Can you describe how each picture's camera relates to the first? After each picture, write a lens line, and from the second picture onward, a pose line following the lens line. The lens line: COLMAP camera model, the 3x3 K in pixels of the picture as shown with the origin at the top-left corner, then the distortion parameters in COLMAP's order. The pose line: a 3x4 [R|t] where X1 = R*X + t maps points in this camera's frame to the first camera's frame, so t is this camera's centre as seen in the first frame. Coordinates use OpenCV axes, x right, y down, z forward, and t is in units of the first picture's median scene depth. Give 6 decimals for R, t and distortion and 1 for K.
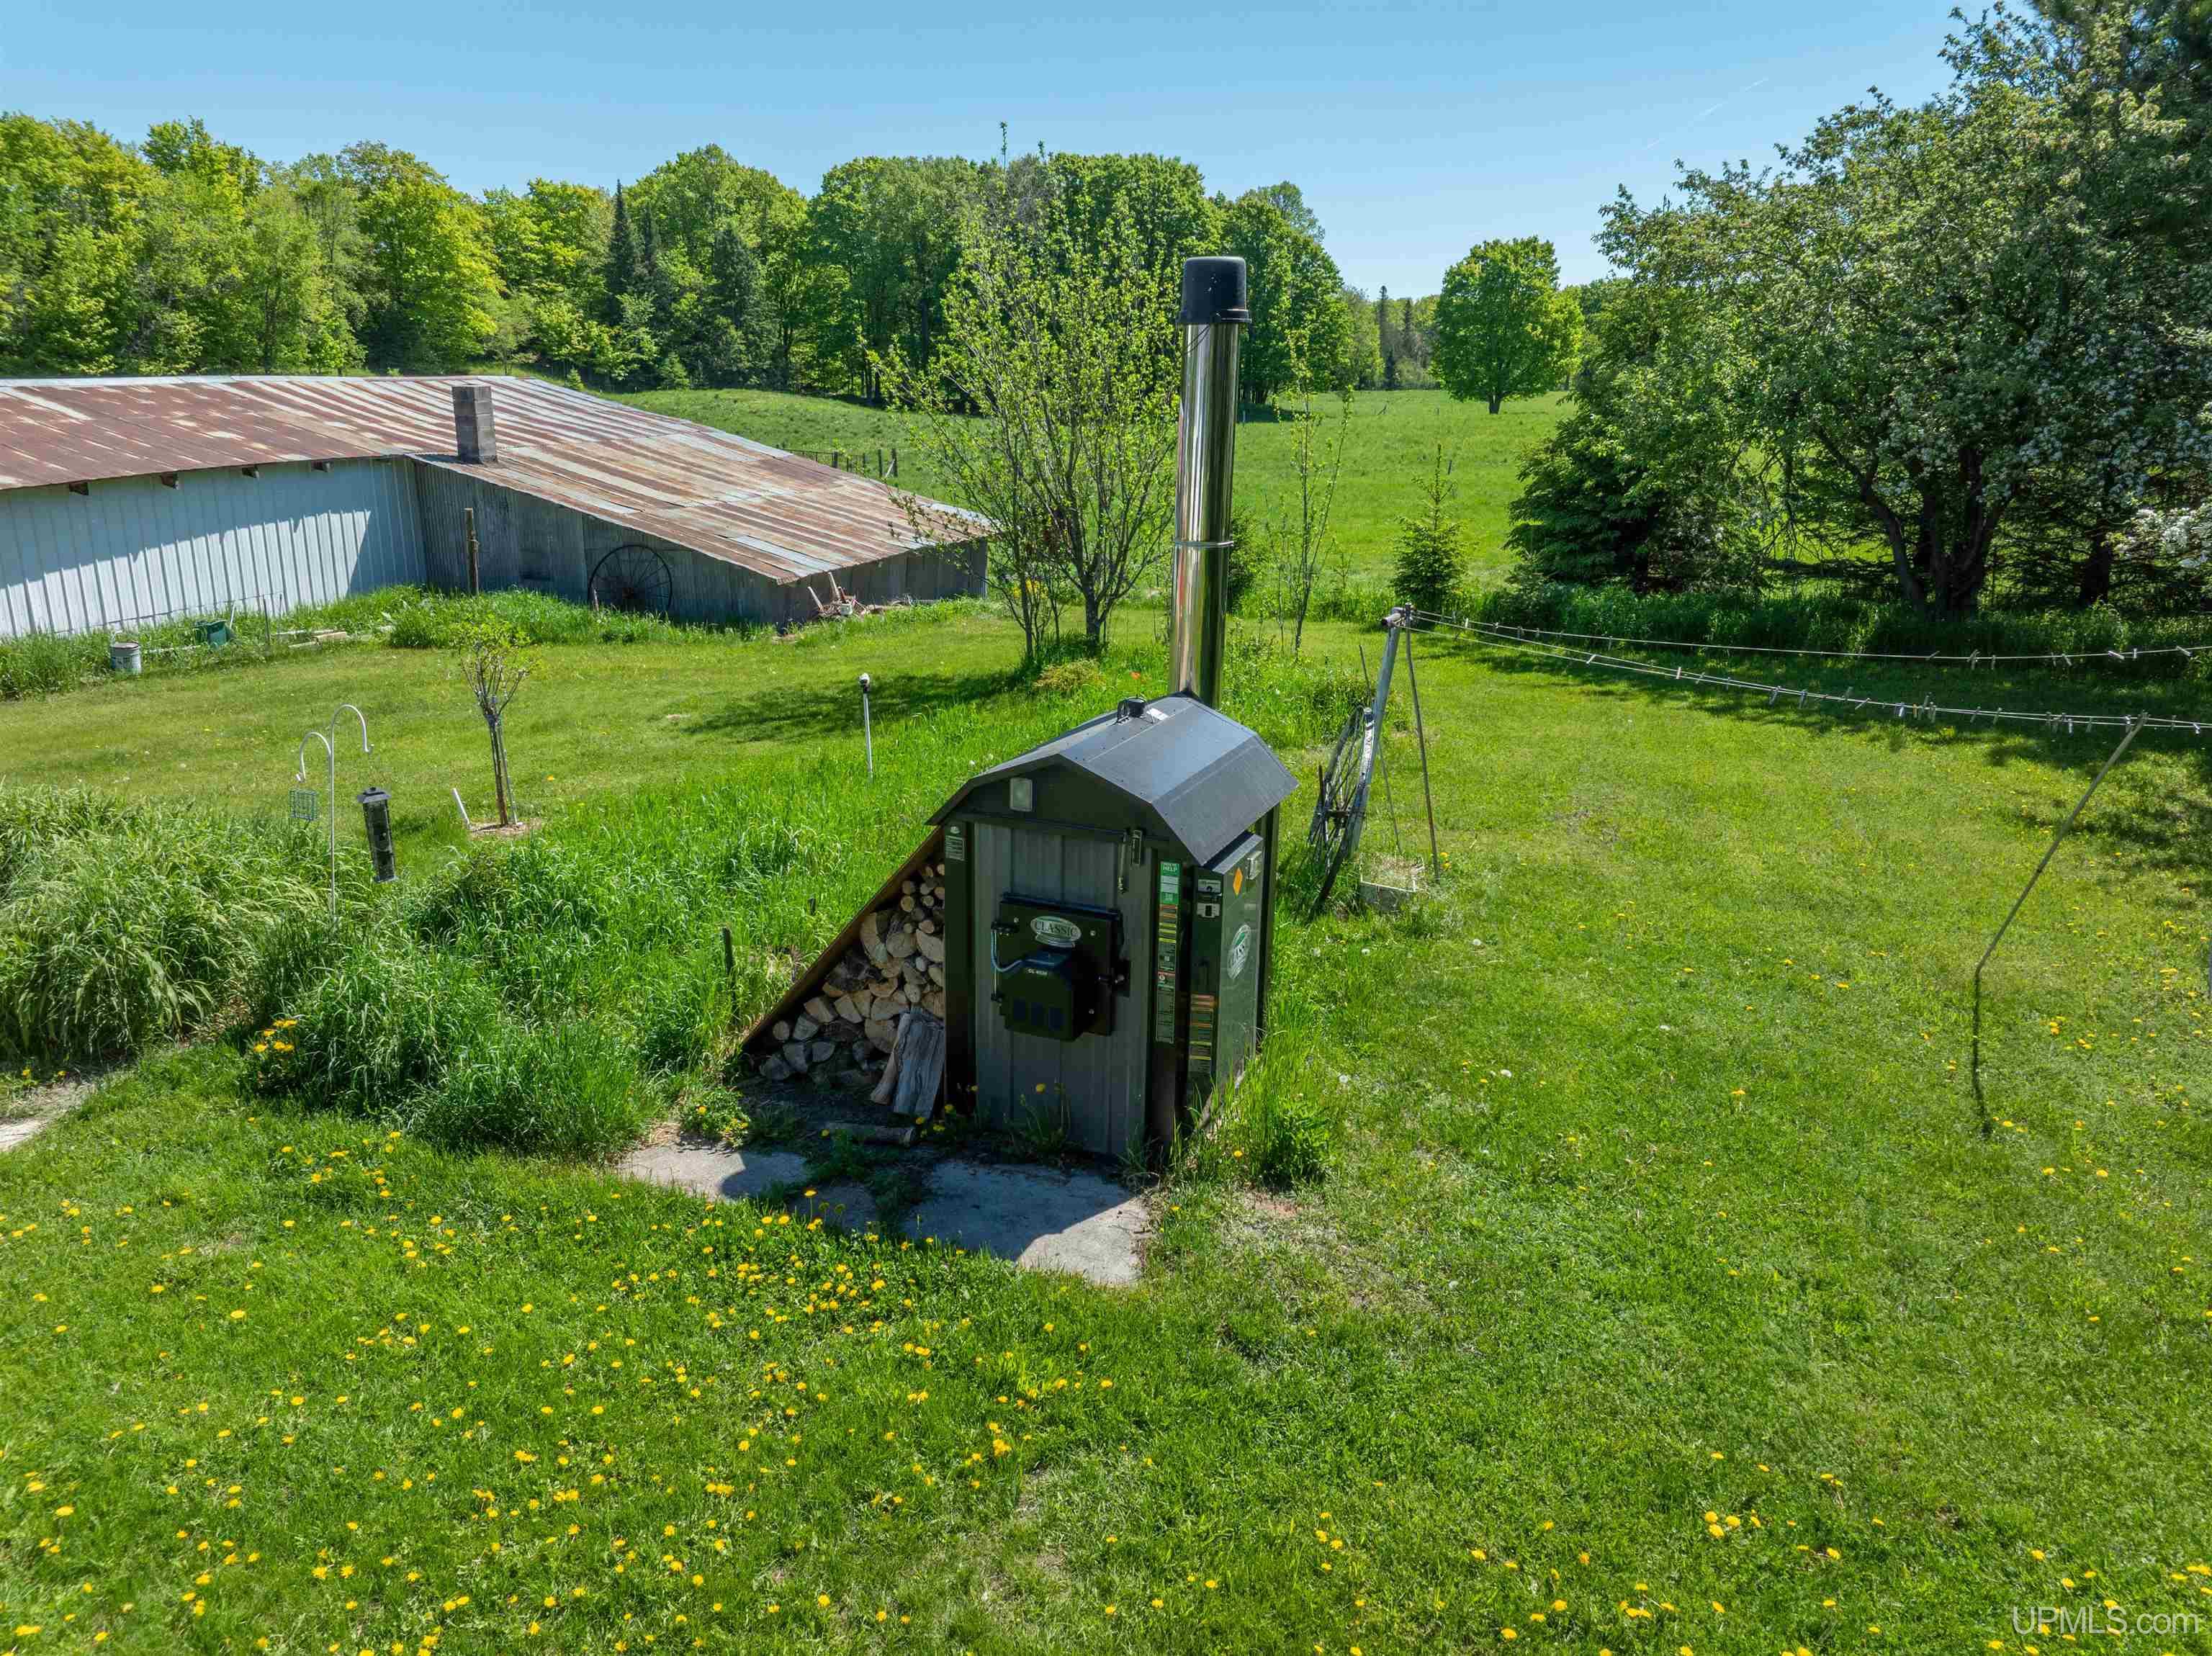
lens RADIAL K [[1567.2, 0, 1115.8], [0, 1567.2, 822.3], [0, 0, 1]] dist [-0.073224, 0.045912]
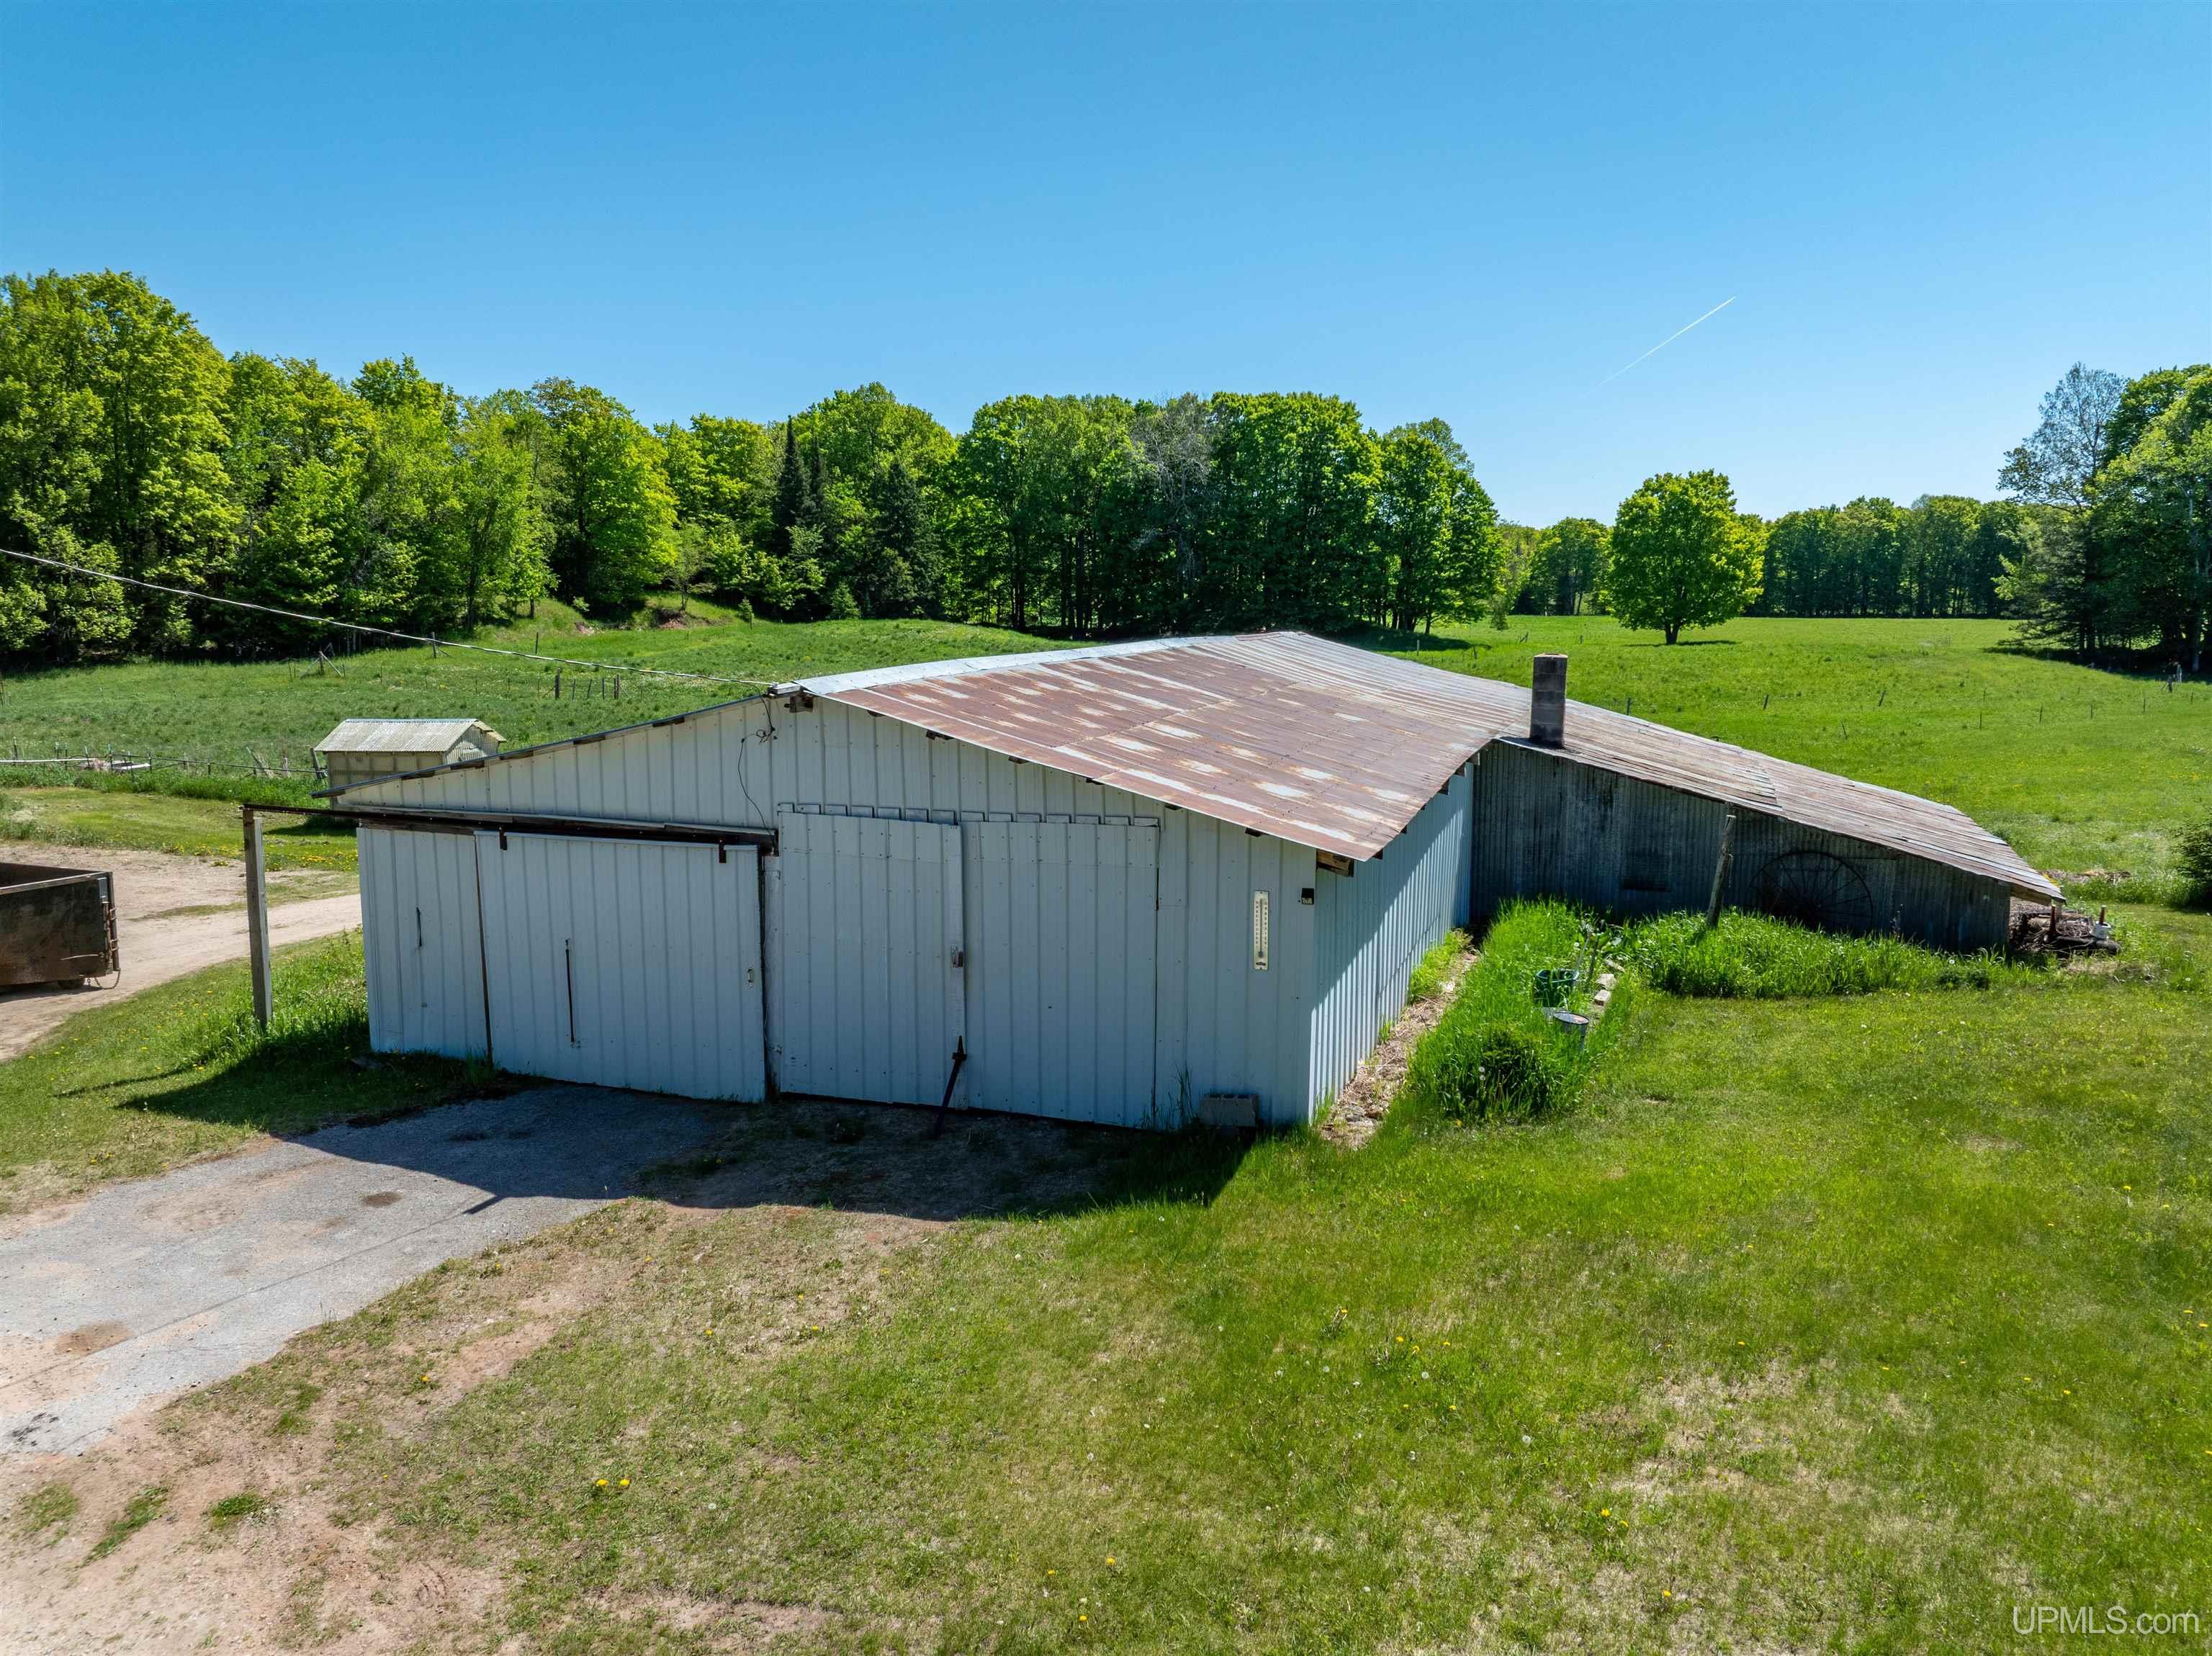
lens RADIAL K [[1554.5, 0, 1112.8], [0, 1554.5, 822.8], [0, 0, 1]] dist [-0.038048, 0.000456]
pose [[0.999970, -0.001514, -0.007606, -0.102247], [0.000462, 0.990649, -0.136438, -0.012632], [0.007742, 0.136430, 0.990619, 0.029325]]
